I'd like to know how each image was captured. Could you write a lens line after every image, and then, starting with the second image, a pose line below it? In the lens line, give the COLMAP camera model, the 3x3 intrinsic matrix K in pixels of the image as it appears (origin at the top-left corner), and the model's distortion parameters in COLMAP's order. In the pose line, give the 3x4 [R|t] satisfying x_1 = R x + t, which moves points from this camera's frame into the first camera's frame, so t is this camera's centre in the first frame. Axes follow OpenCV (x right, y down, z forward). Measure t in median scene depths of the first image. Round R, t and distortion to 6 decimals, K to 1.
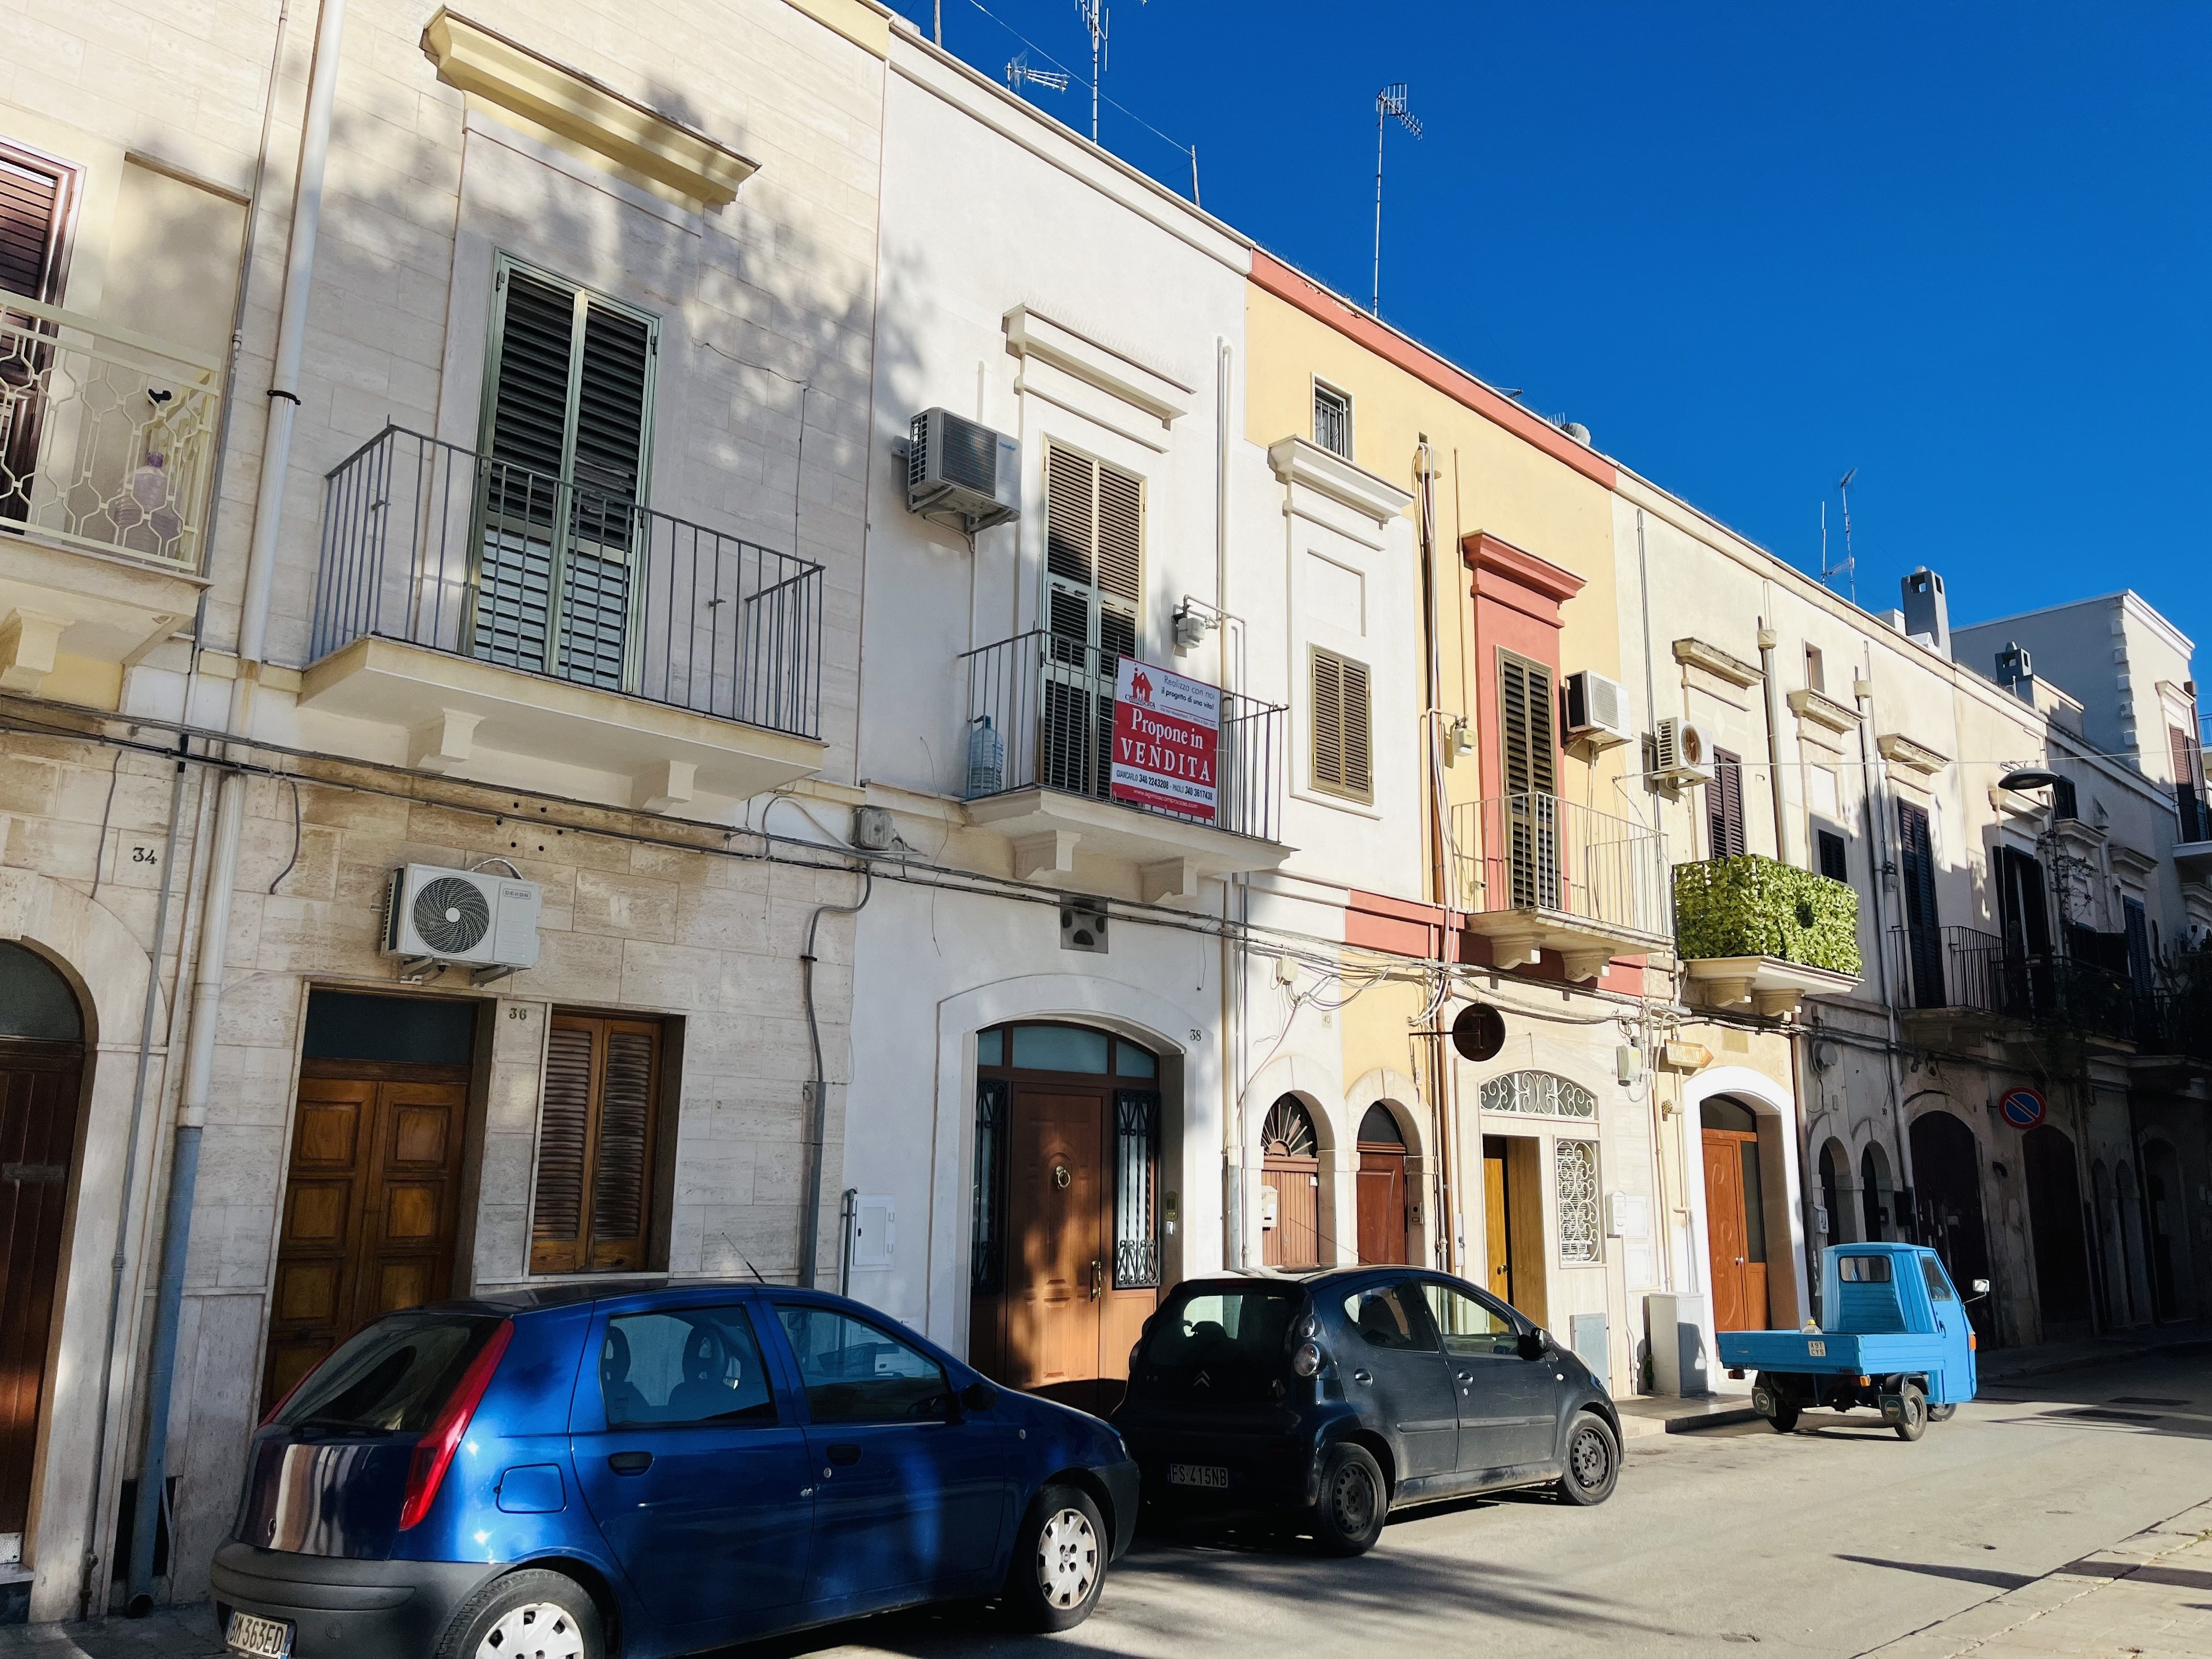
lens RADIAL K [[1661.4, 0, 1106.0], [0, 1661.4, 829.5], [0, 0, 1]] dist [0.008783, -0.002666]
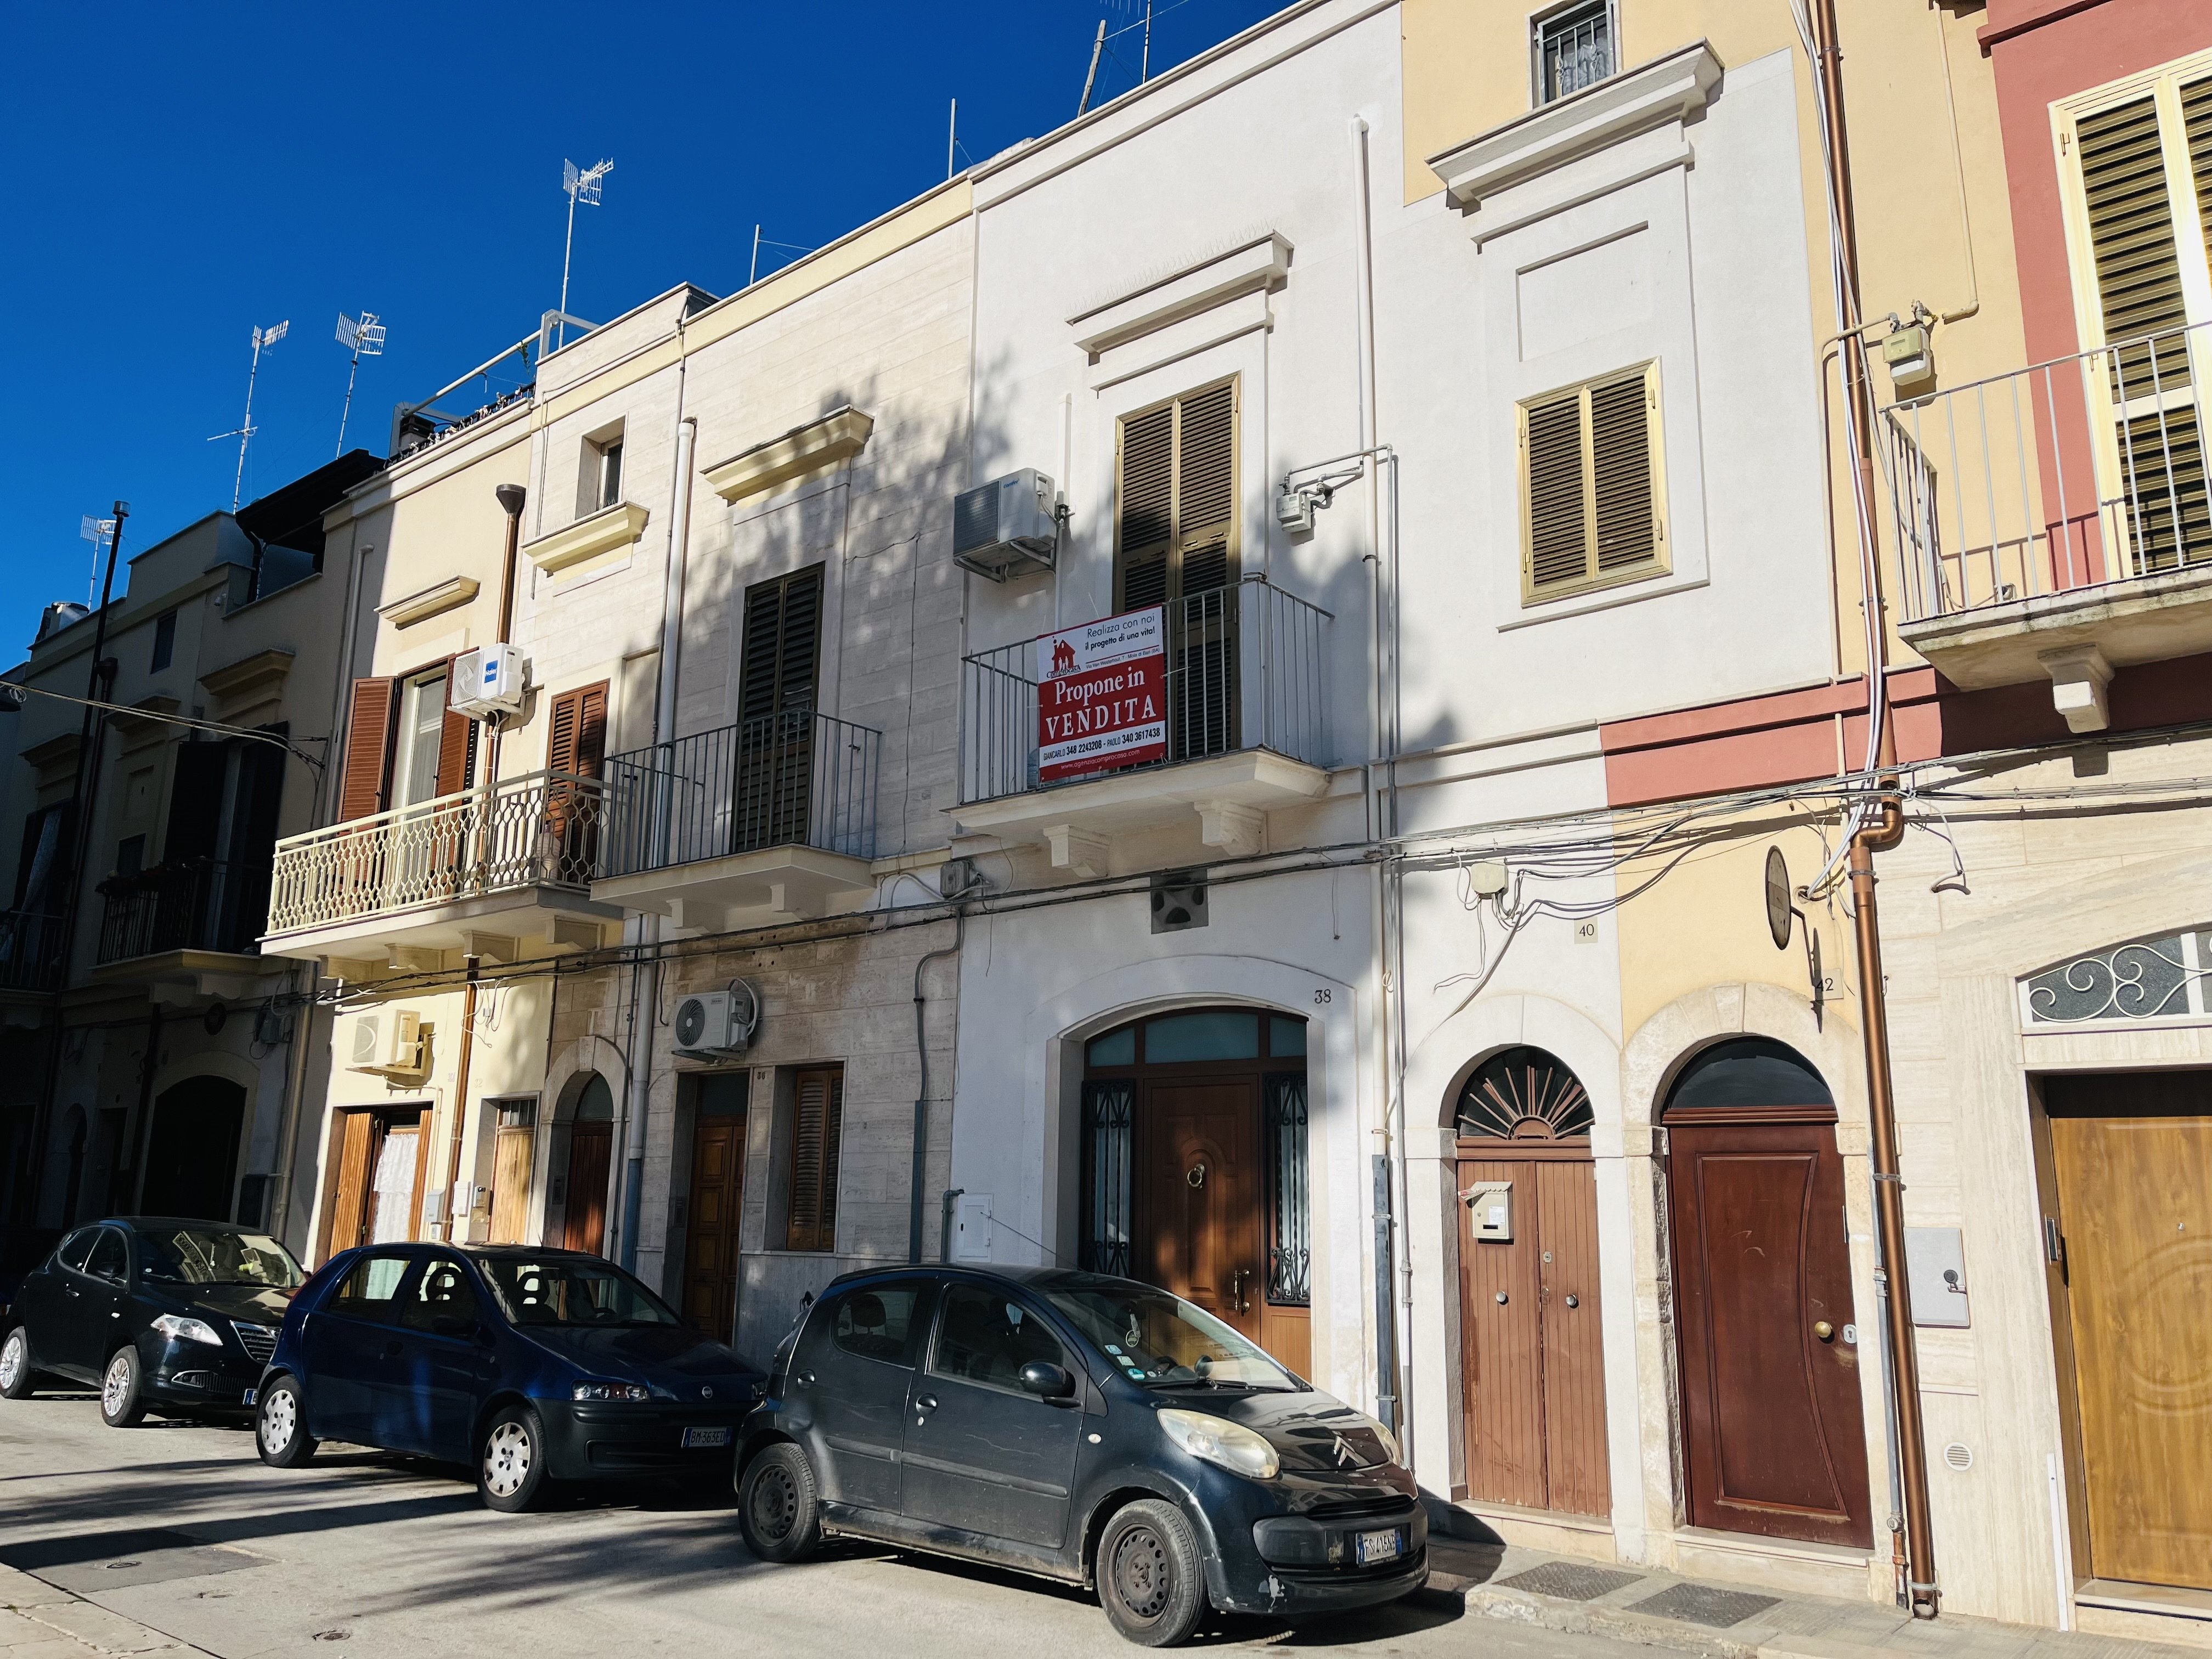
lens RADIAL K [[1628.1, 0, 1102.2], [0, 1628.1, 869.0], [0, 0, 1]] dist [0.065585, -0.000562]
pose [[0.114266, -0.216763, -0.969514, 0.926965], [0.195157, 0.961788, -0.192035, 0.220502], [0.974093, -0.167264, 0.152203, 0.885720]]
